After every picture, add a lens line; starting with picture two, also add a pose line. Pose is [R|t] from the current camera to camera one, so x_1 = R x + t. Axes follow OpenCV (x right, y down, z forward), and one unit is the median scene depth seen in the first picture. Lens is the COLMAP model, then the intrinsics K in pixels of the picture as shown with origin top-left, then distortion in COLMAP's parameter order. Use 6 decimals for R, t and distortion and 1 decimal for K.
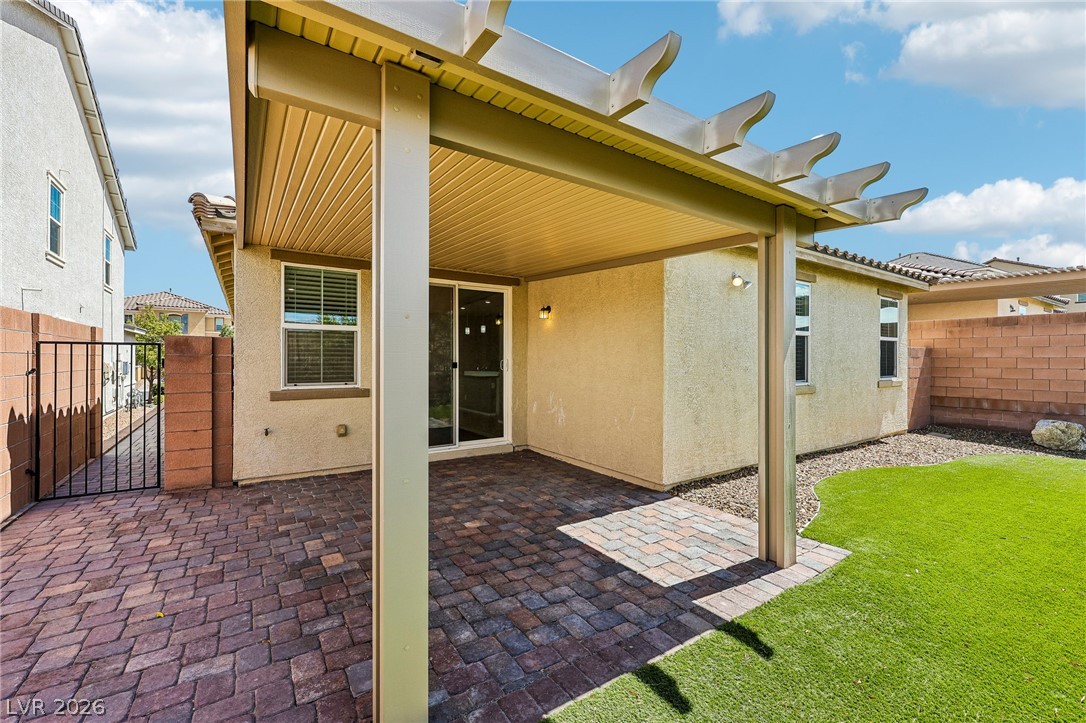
lens RADIAL K [[443.2, 0, 543.5], [0, 443.2, 356.4], [0, 0, 1]] dist [-0.004512, -0.000230]
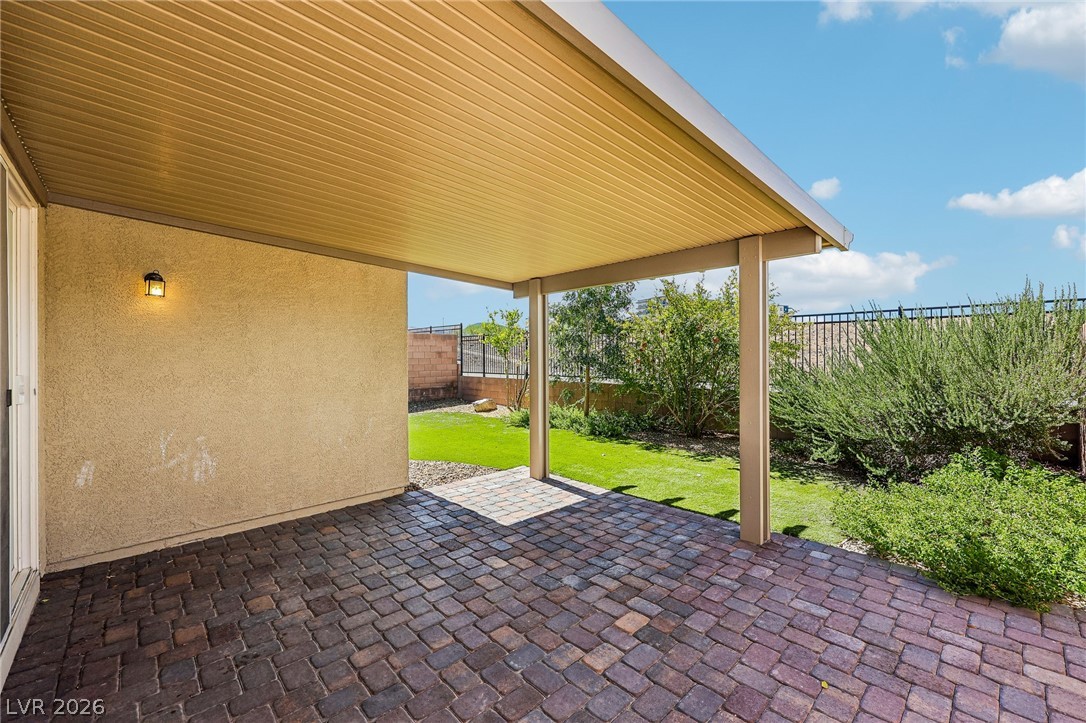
lens RADIAL K [[443.2, 0, 543.3], [0, 443.2, 358.5], [0, 0, 1]] dist [-0.004512, -0.000230]
pose [[-0.156918, -0.007146, 0.987586, -1.194764], [-0.000908, 0.999974, 0.007092, -0.028626], [-0.987611, 0.000216, -0.156920, 1.230493]]
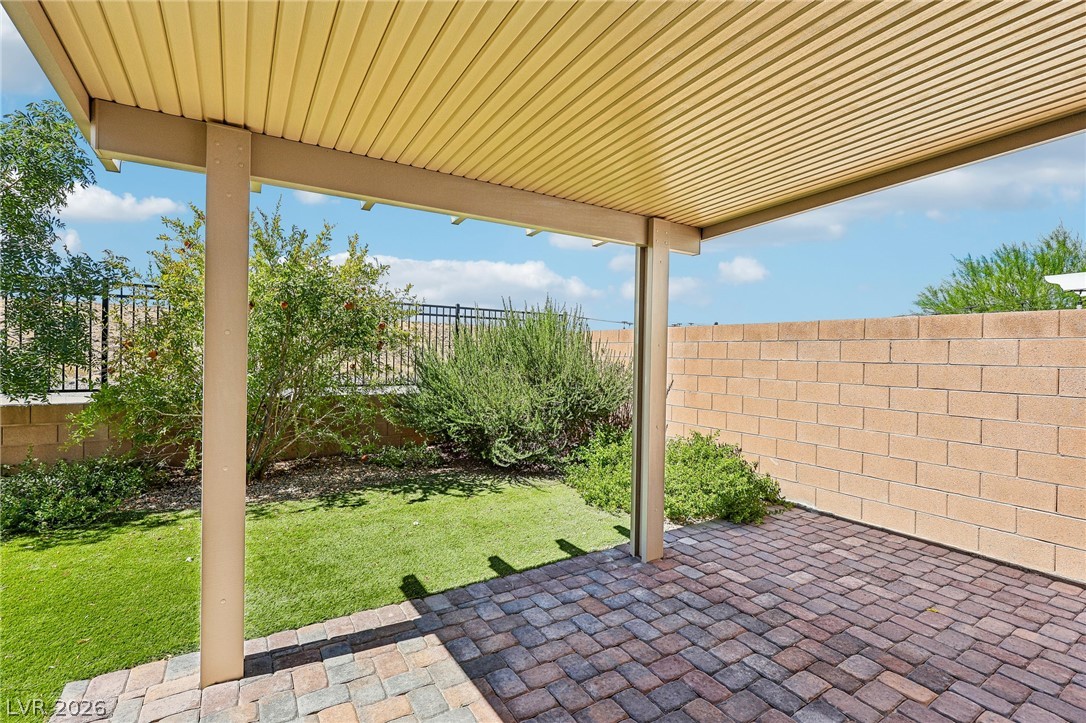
lens RADIAL K [[495.1, 0, 542.6], [0, 495.1, 363.3], [0, 0, 1]] dist [0.002829, 0.000334]
pose [[-0.999115, -0.017427, 0.038274, 0.033641], [-0.016900, 0.999758, 0.014058, -0.014099], [-0.038509, 0.013398, -0.999168, 1.662221]]
